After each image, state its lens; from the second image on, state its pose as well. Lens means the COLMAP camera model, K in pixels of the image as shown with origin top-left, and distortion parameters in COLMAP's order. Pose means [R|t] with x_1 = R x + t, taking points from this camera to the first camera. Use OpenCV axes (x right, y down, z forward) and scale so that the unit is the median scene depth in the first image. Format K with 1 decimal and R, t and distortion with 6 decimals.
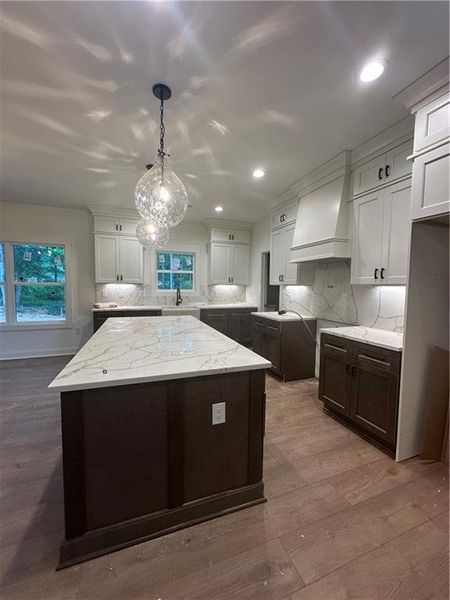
lens RADIAL K [[239.0, 0, 225.0], [0, 239.0, 300.0], [0, 0, 1]] dist [-0.003384, 0.000007]
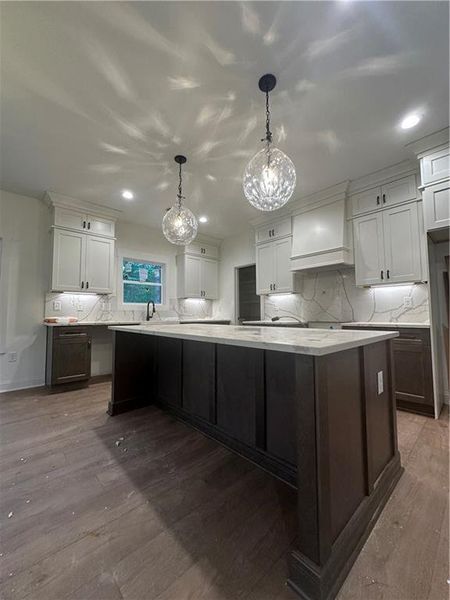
lens RADIAL K [[239.0, 0, 225.0], [0, 239.0, 300.0], [0, 0, 1]] dist [-0.003384, 0.000007]
pose [[0.923946, 0.006908, 0.382462, -0.416219], [0.039369, 0.992810, -0.113039, 0.088626], [-0.380493, 0.119499, 0.917031, 0.115956]]
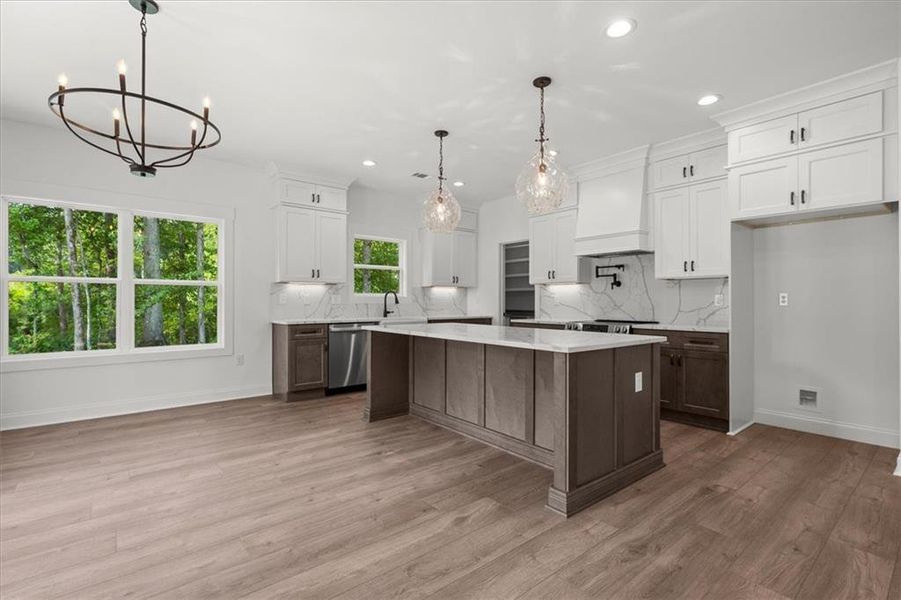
lens RADIAL K [[412.4, 0, 450.5], [0, 412.4, 300.0], [0, 0, 1]] dist [0.002900, 0.000109]
pose [[0.946122, -0.009169, 0.323682, -0.606062], [0.029129, 0.997956, -0.056874, 0.070880], [-0.322499, 0.063238, 0.944455, -0.232396]]
